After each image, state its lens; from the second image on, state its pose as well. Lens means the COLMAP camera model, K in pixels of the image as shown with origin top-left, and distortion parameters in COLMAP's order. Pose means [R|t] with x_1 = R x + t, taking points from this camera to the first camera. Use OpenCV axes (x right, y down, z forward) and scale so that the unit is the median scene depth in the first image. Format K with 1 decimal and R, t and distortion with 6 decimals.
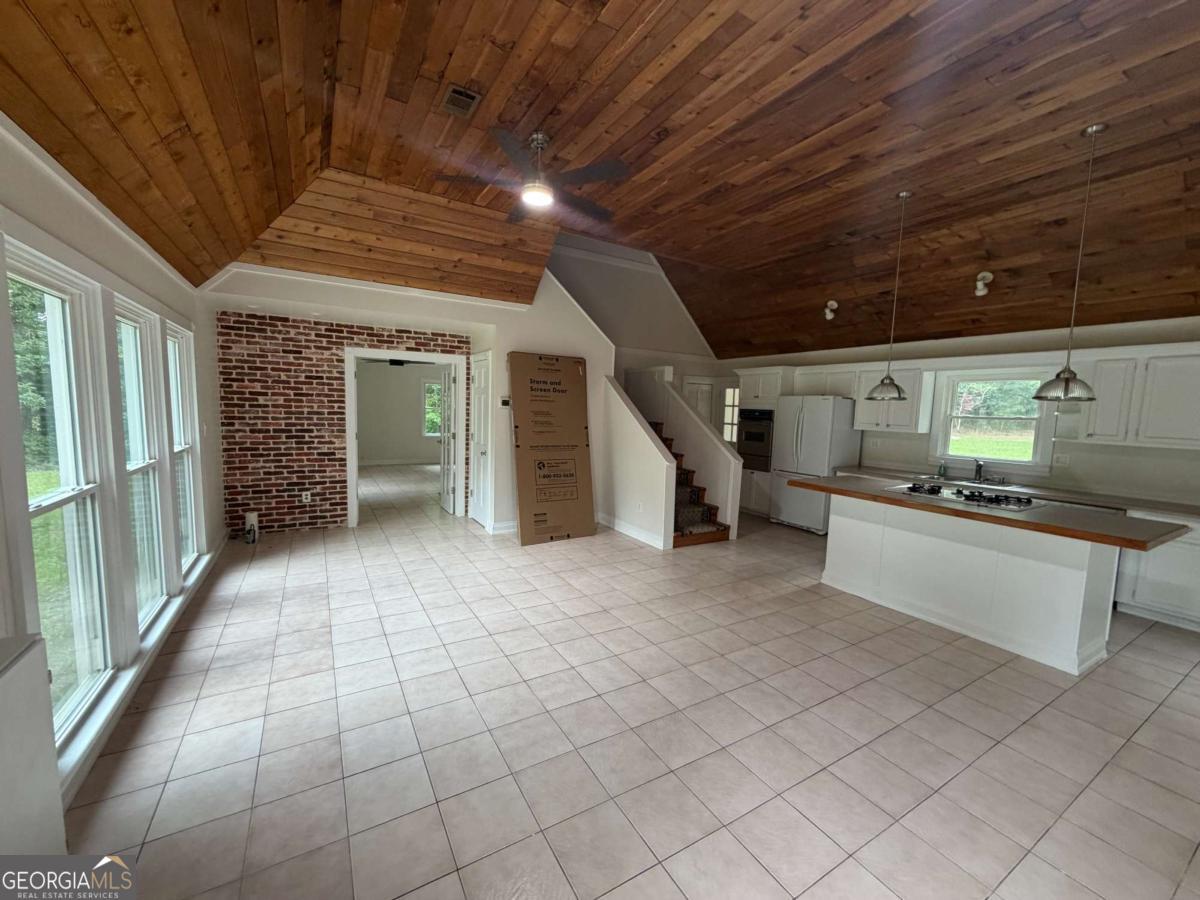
lens RADIAL K [[481.3, 0, 597.3], [0, 481.3, 450.9], [0, 0, 1]] dist [0.001236, 0.000134]
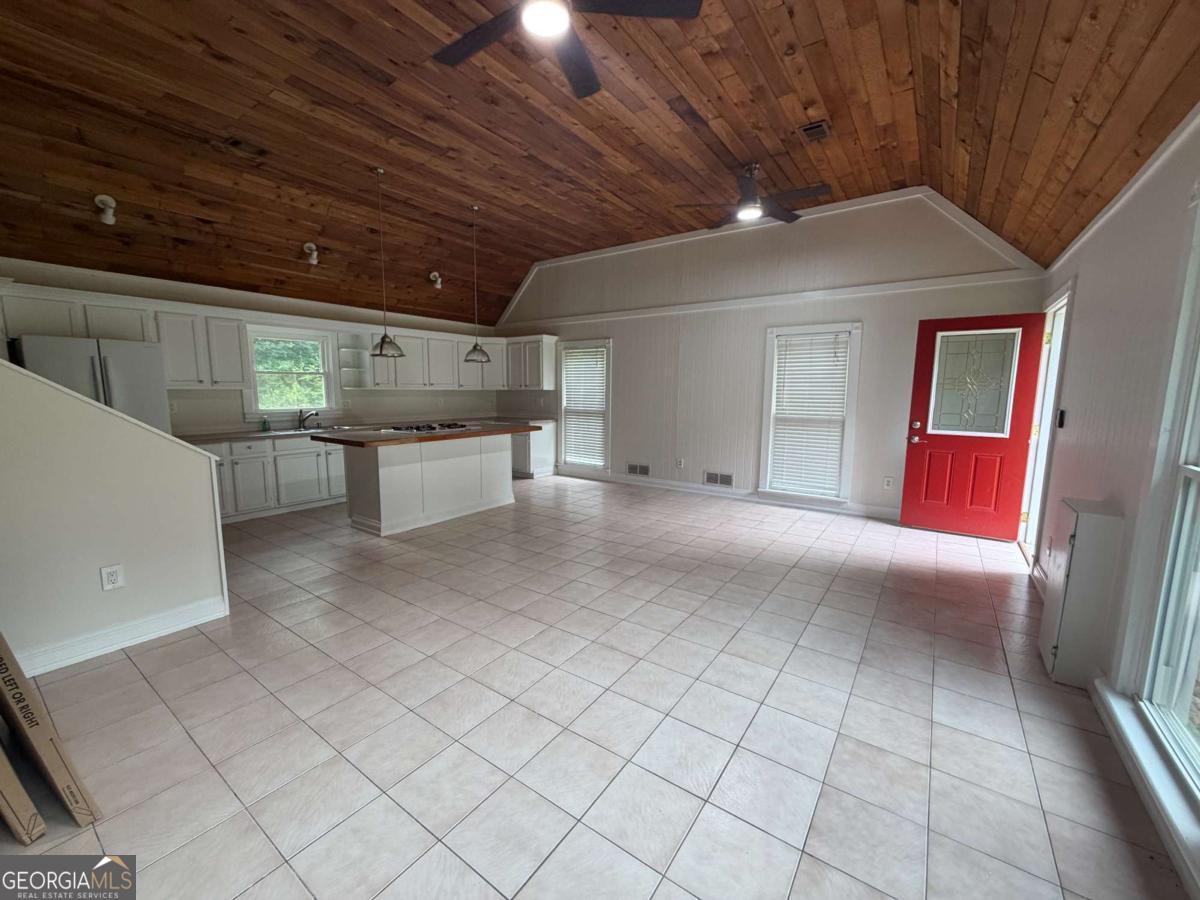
lens RADIAL K [[481.3, 0, 597.5], [0, 481.3, 451.8], [0, 0, 1]] dist [0.001236, 0.000134]
pose [[-0.407306, -0.150140, 0.900866, -0.672305], [0.067693, 0.978719, 0.193721, -0.075244], [-0.910780, 0.139885, -0.388475, 1.059123]]
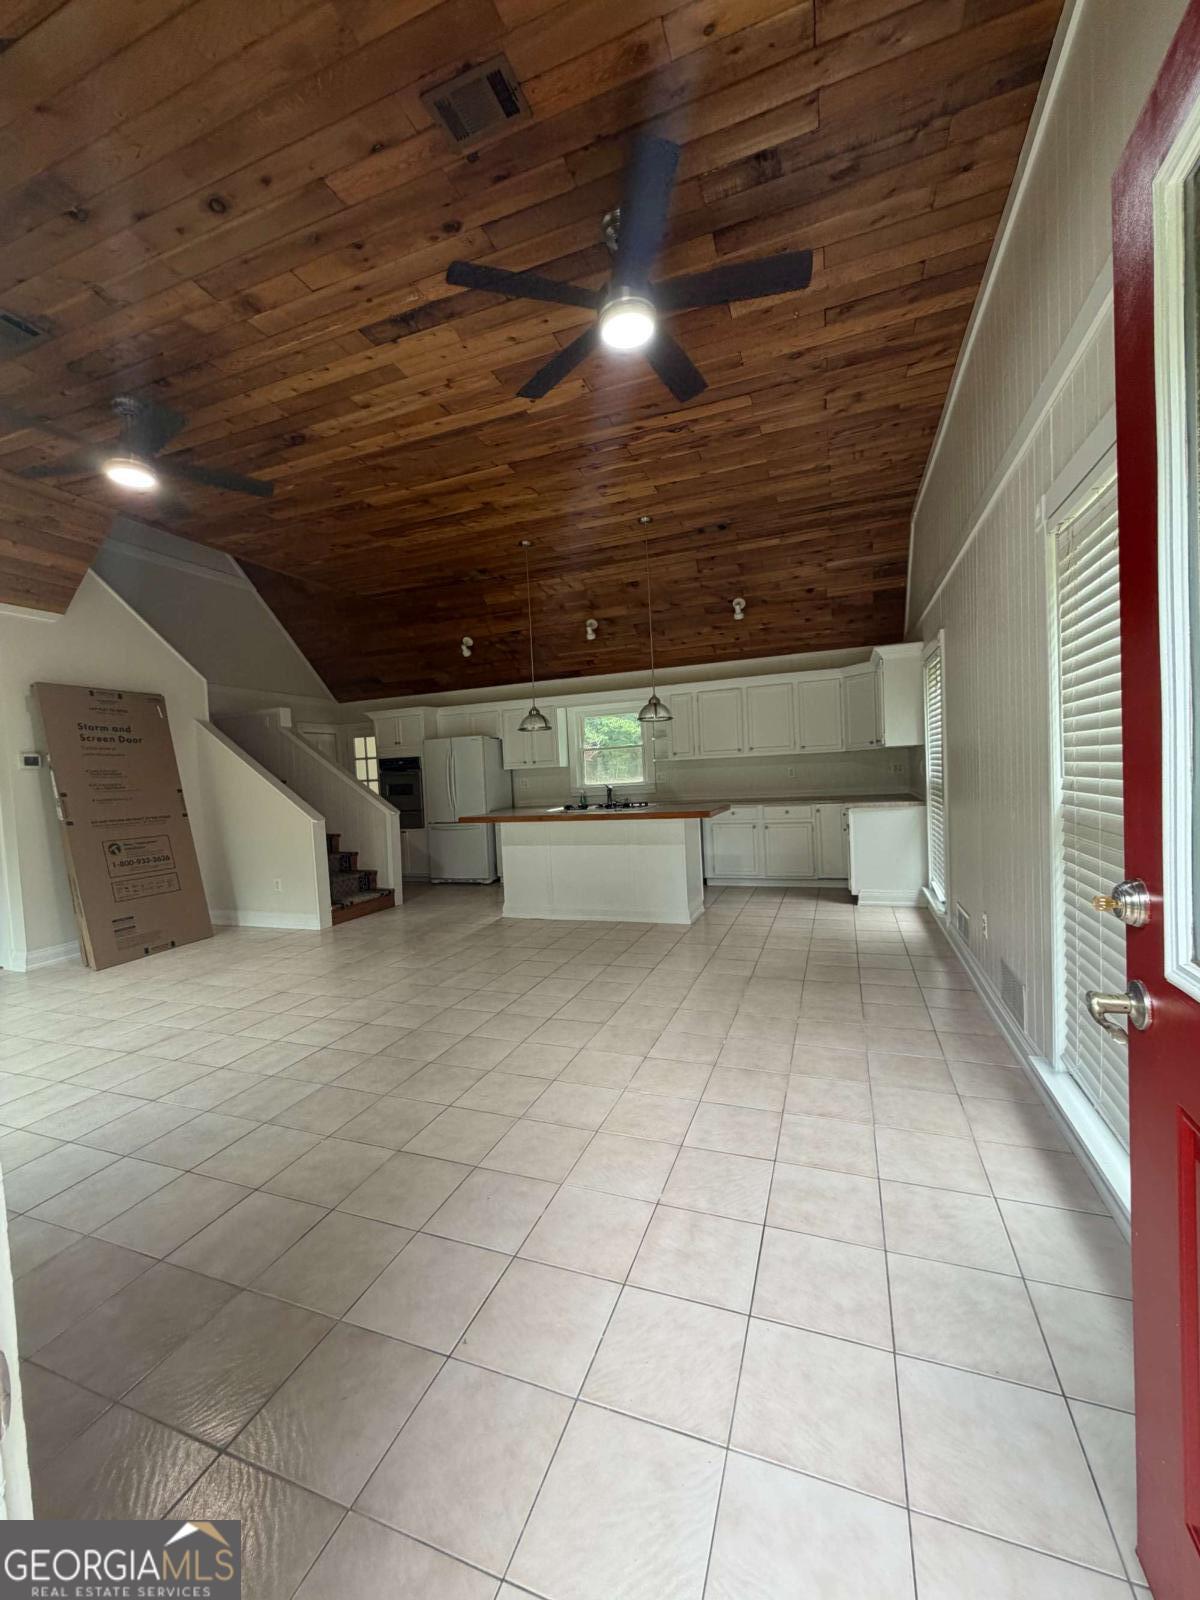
lens RADIAL K [[641.7, 0, 601.0], [0, 641.7, 798.1], [0, 0, 1]] dist [0.001236, 0.000134]
pose [[0.776813, -0.094374, 0.622620, -0.191292], [0.131932, 0.991155, -0.014370, 0.085843], [-0.615757, 0.093306, 0.782392, -0.191925]]
